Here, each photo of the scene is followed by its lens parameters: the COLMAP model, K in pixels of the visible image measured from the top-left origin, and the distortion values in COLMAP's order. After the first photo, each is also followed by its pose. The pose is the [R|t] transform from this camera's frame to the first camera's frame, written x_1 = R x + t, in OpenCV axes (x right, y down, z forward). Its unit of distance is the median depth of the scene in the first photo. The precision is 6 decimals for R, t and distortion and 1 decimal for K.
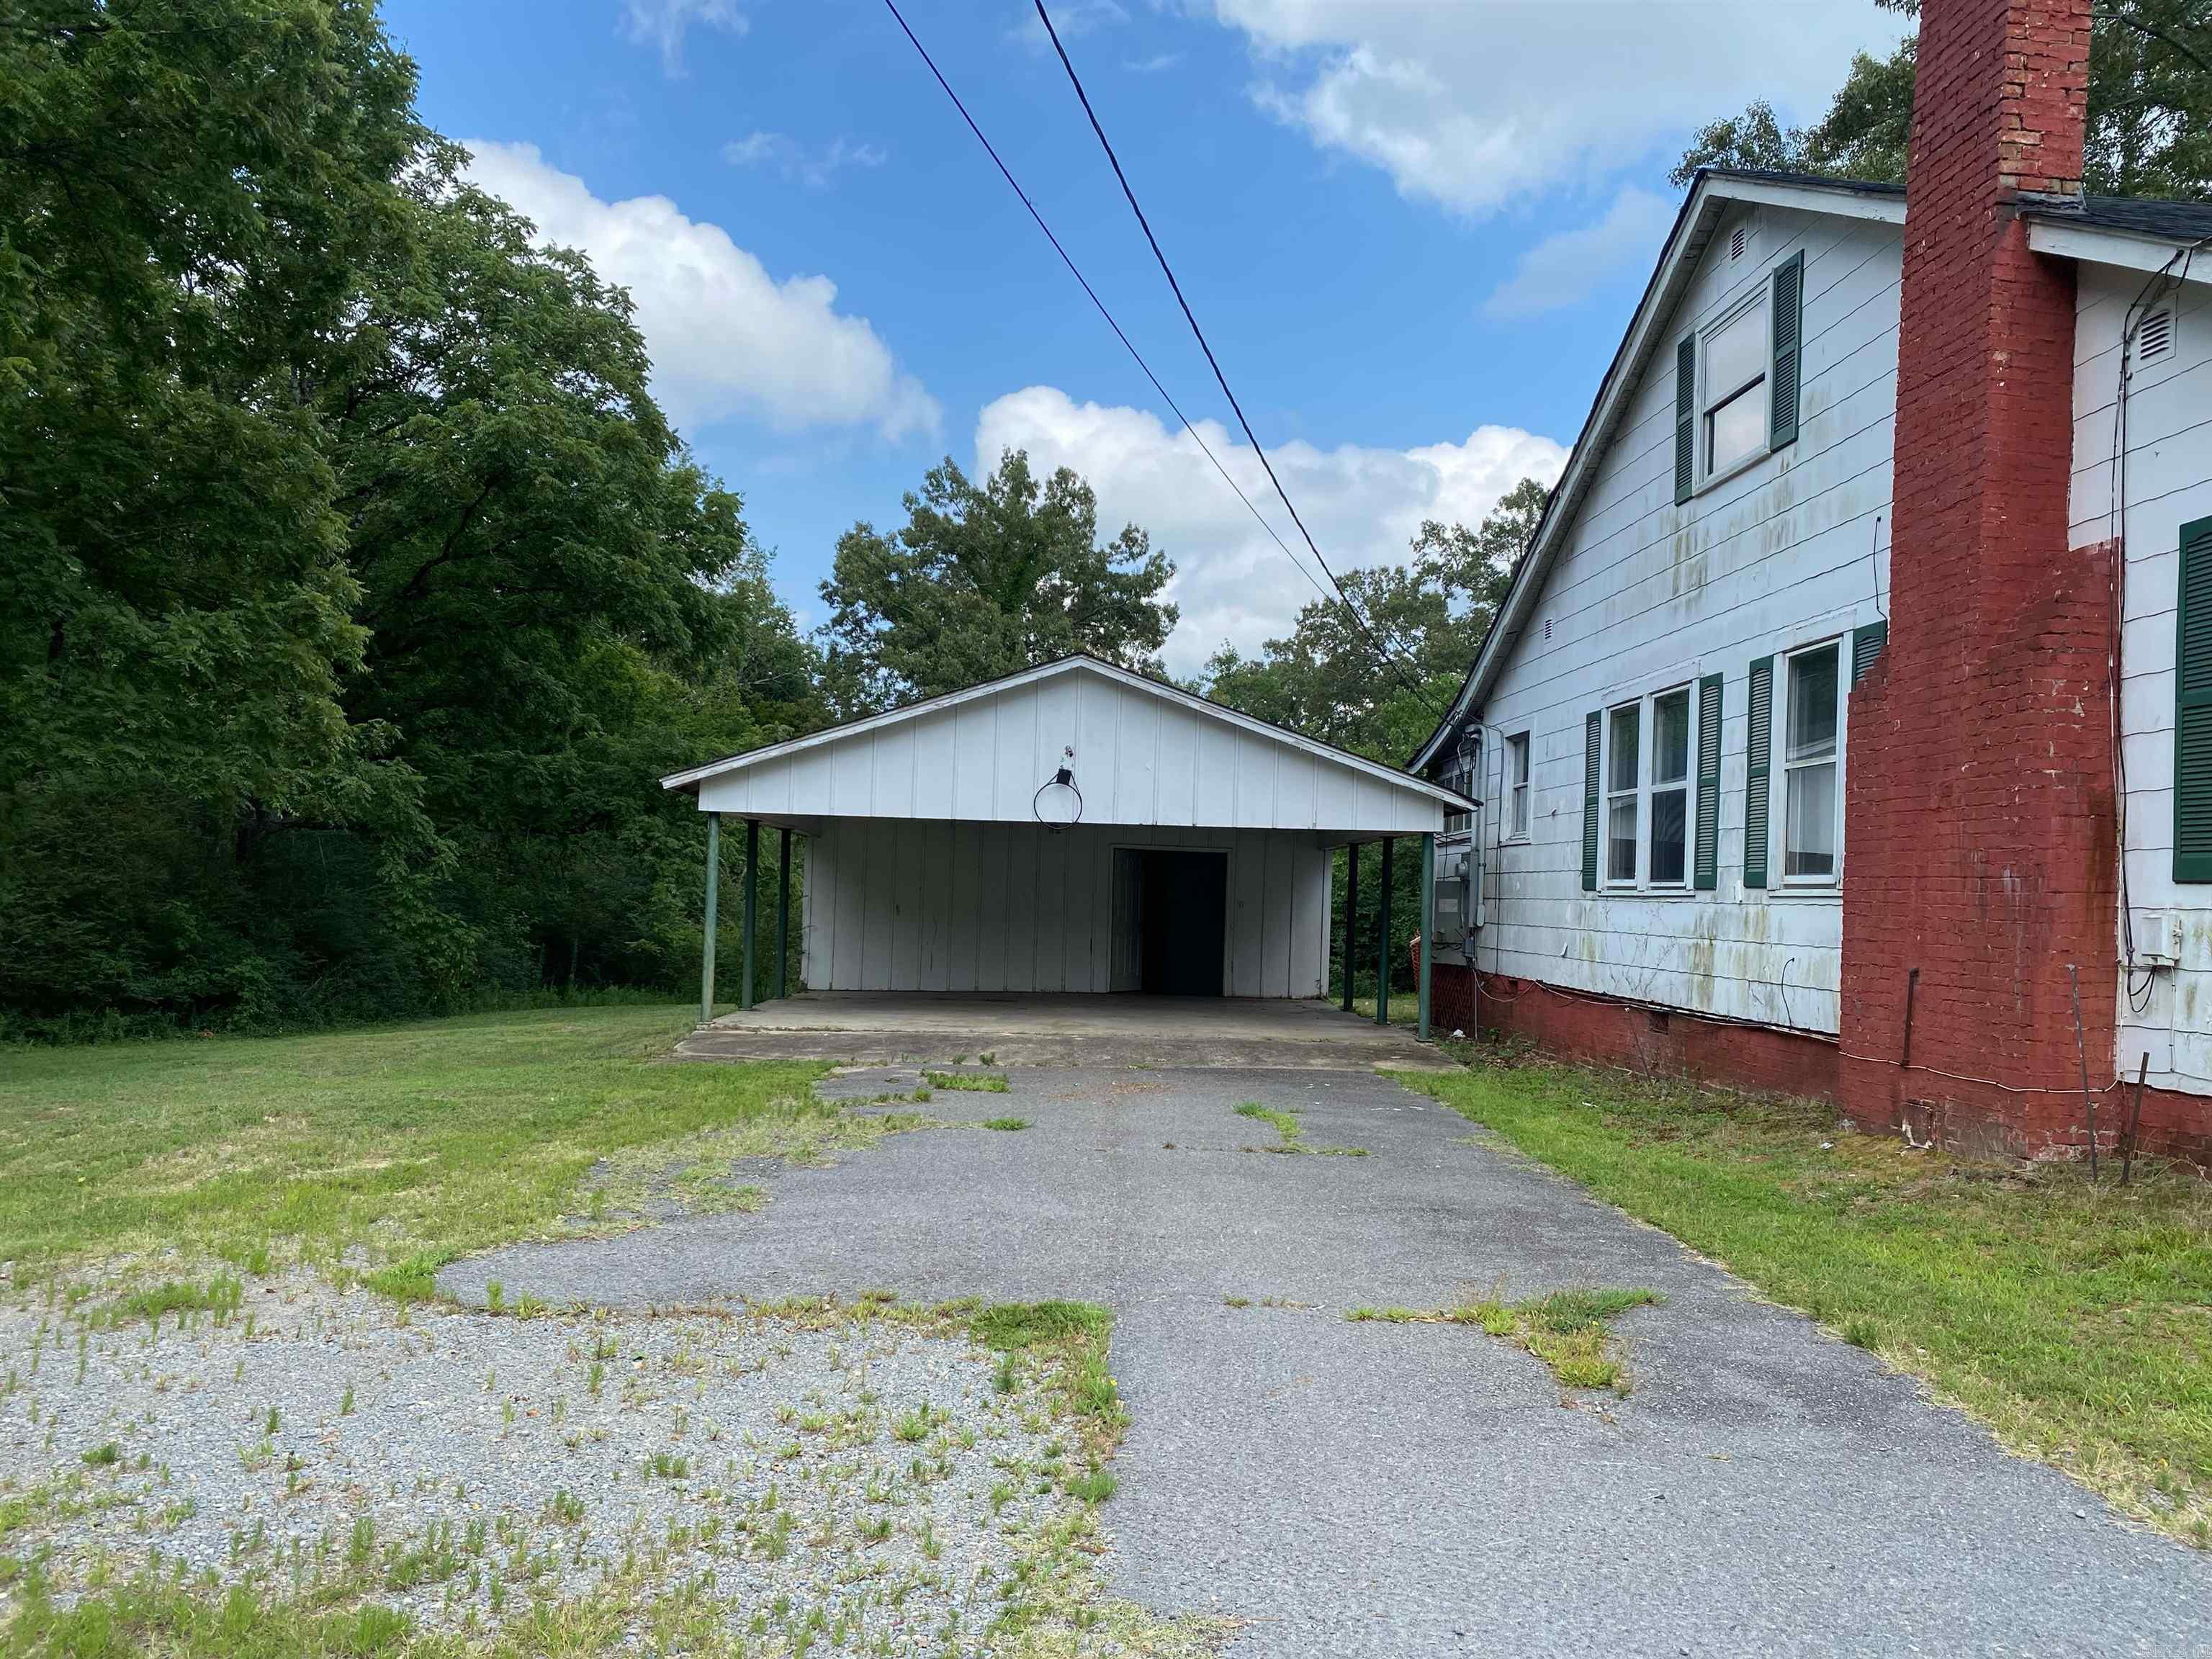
lens RADIAL K [[1687.3, 0, 1132.0], [0, 1687.3, 842.8], [0, 0, 1]] dist [0.042102, -0.049761]
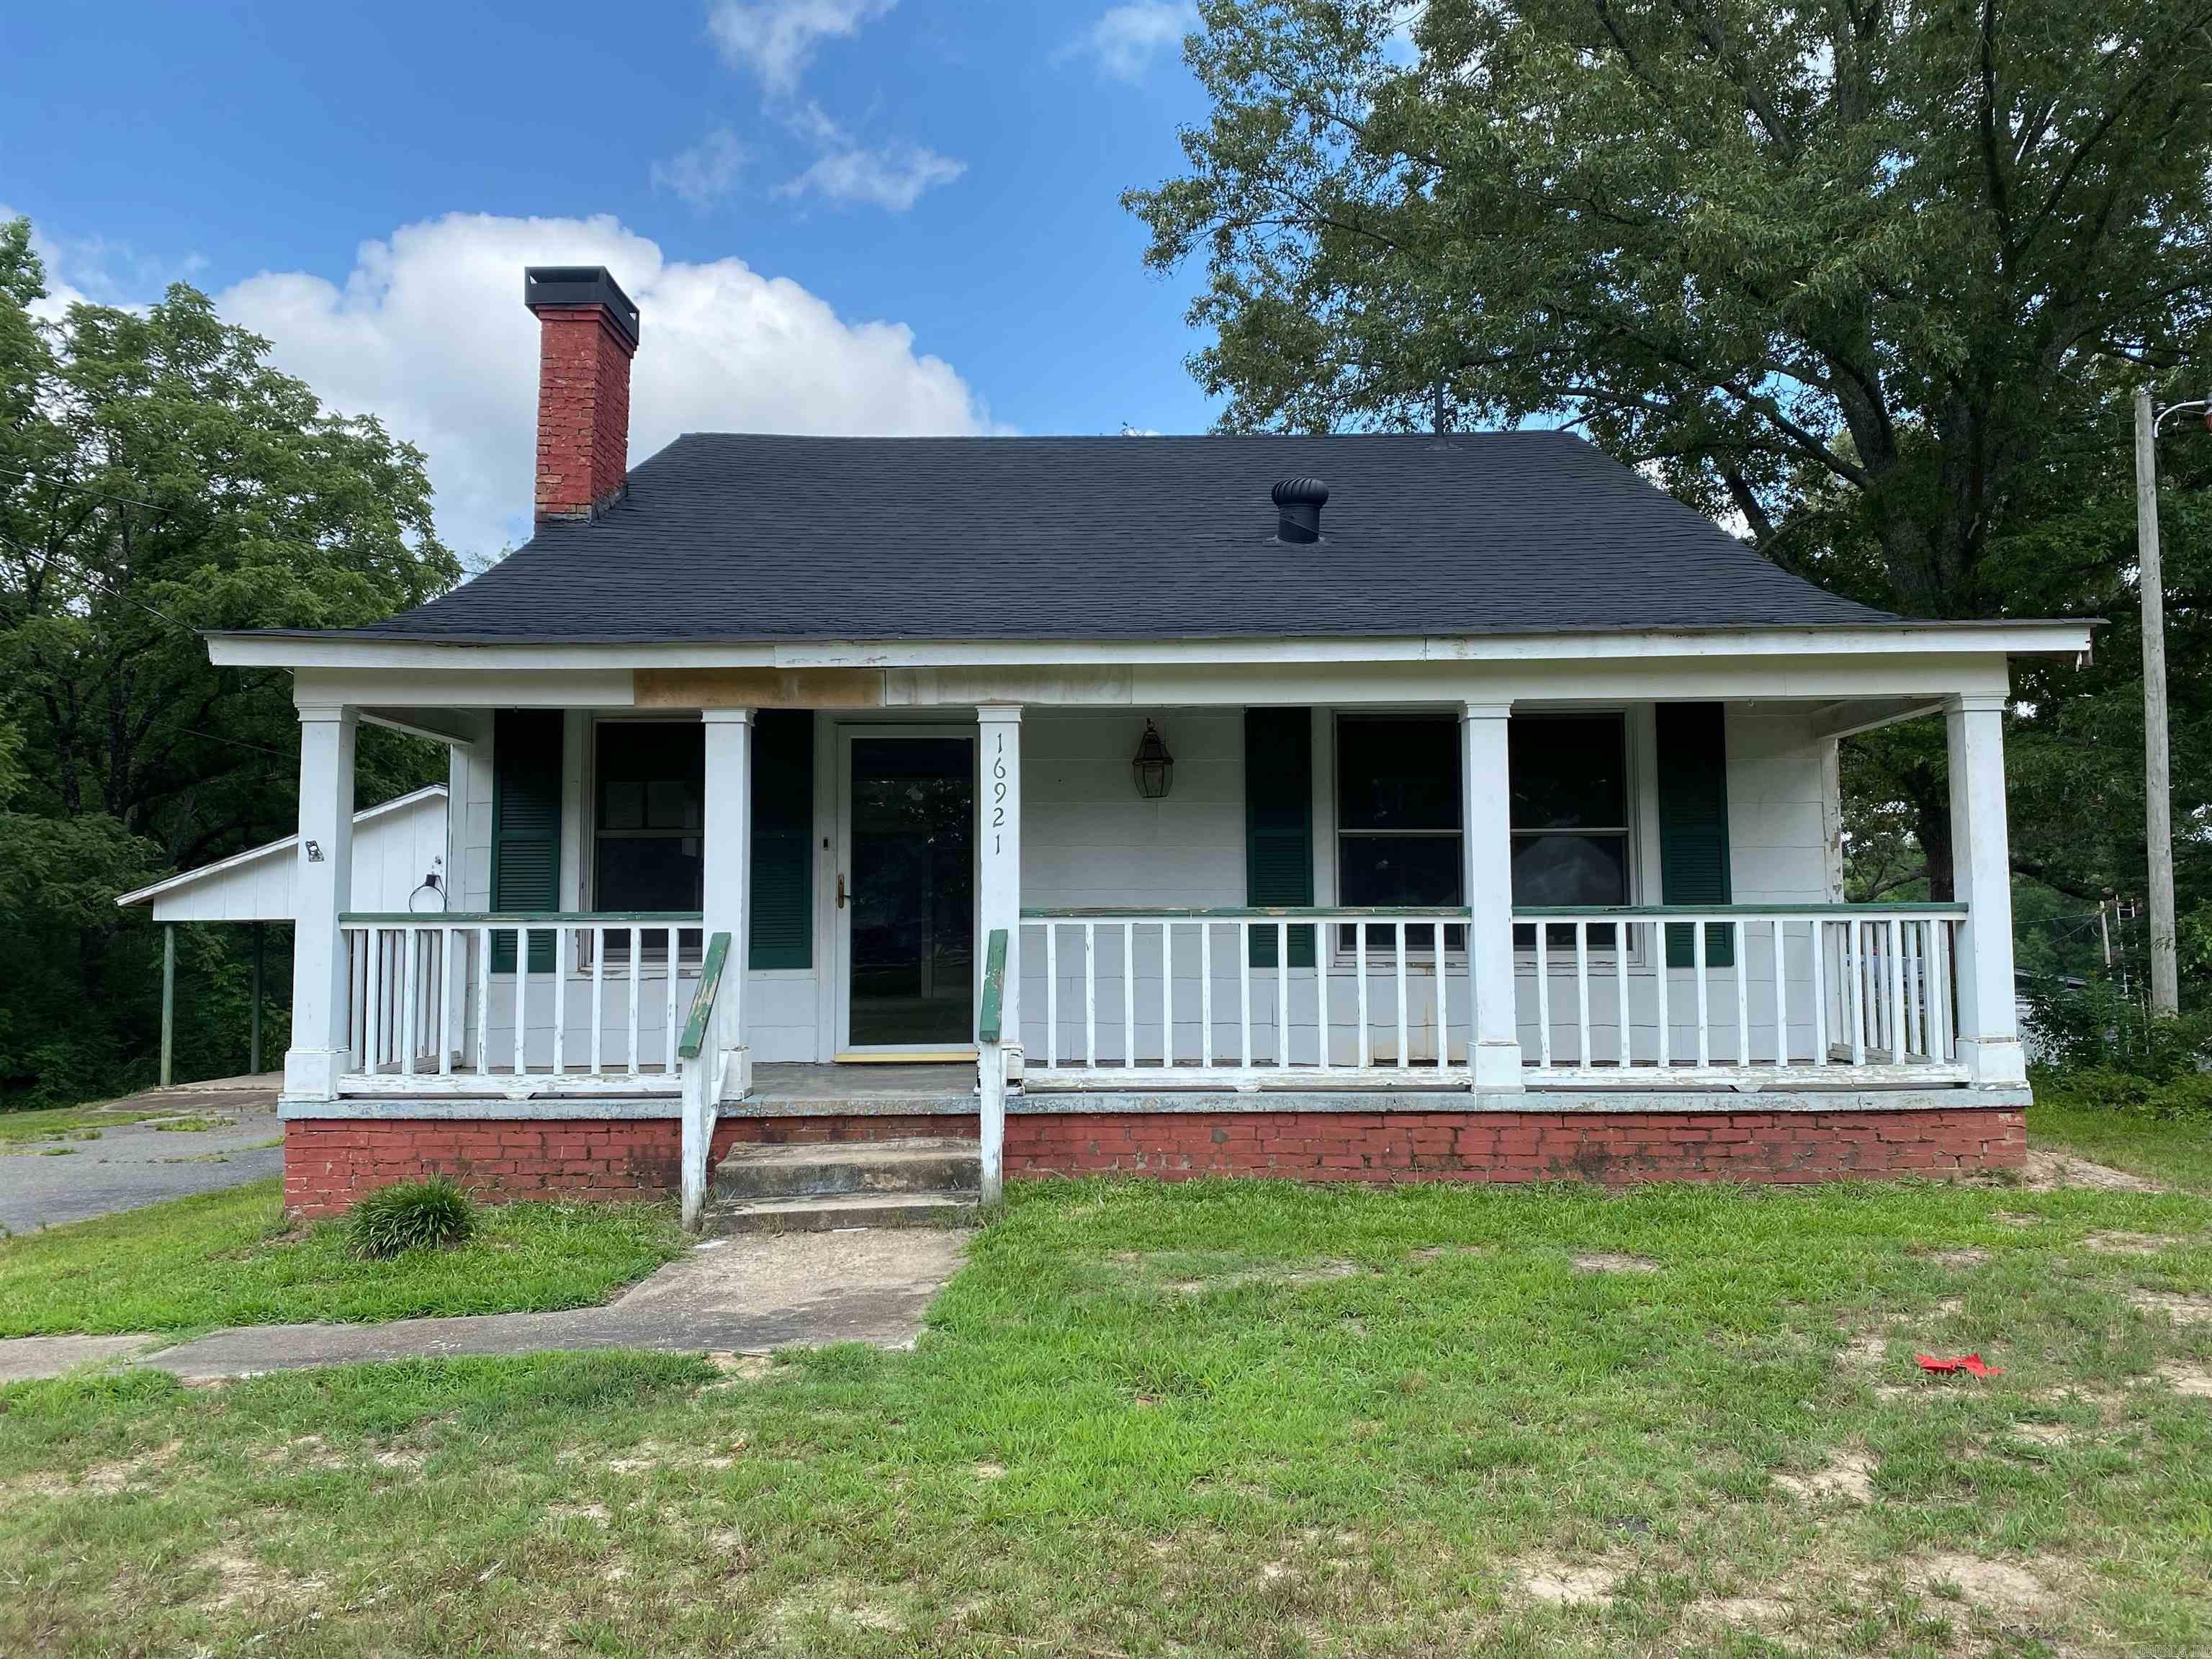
lens RADIAL K [[1687.3, 0, 1117.7], [0, 1687.3, 812.2], [0, 0, 1]] dist [0.042102, -0.049761]
pose [[0.996844, -0.047657, -0.063485, 0.252324], [0.044805, 0.997954, -0.045610, -0.004380], [0.065529, 0.042622, 0.996940, -0.109714]]
